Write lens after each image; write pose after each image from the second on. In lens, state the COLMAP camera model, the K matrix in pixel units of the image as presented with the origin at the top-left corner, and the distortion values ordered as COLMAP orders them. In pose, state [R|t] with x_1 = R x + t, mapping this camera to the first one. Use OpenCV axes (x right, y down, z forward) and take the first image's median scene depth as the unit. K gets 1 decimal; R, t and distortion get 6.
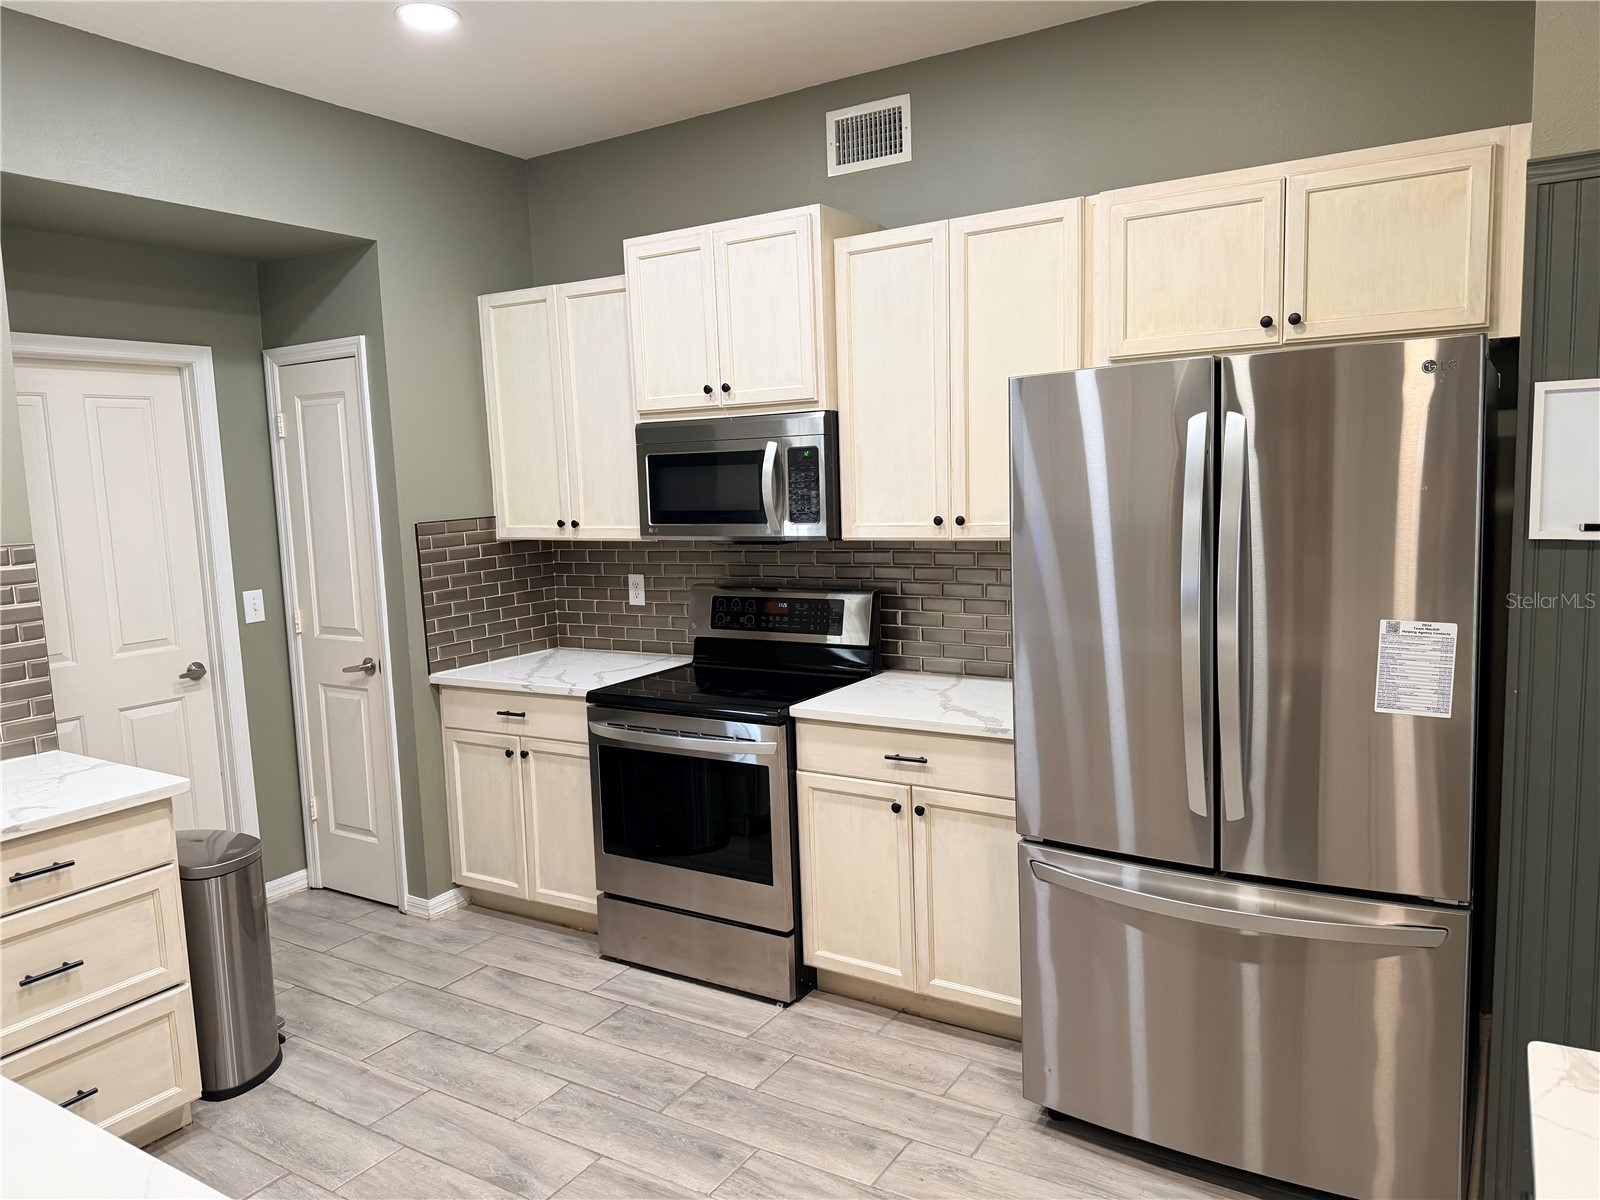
lens RADIAL K [[1118.5, 0, 802.8], [0, 1118.5, 607.8], [0, 0, 1]] dist [0.032568, -0.042452]
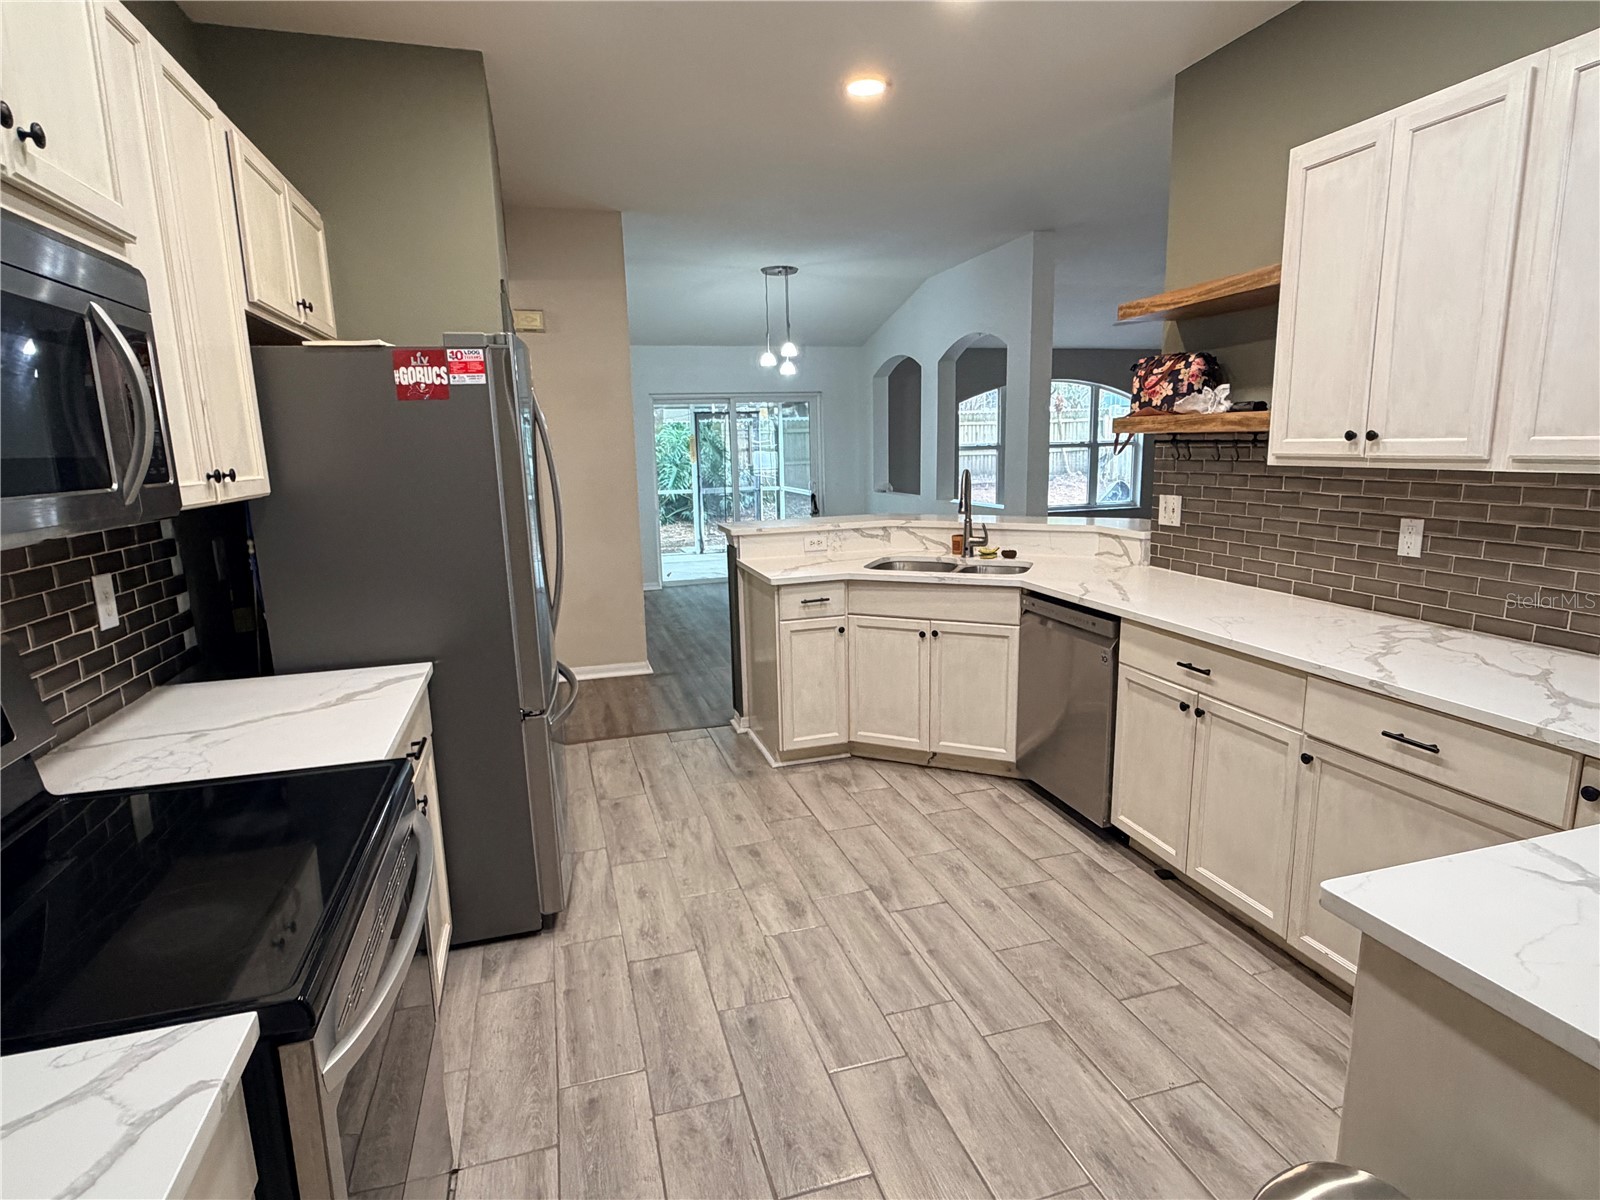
lens RADIAL K [[862.8, 0, 814.1], [0, 862.8, 601.4], [0, 0, 1]] dist [0.000872, 0.001359]
pose [[-0.761682, -0.068410, 0.644330, -0.446729], [0.120251, 0.962211, 0.244313, -0.074226], [-0.636695, 0.263570, -0.724672, 1.025808]]
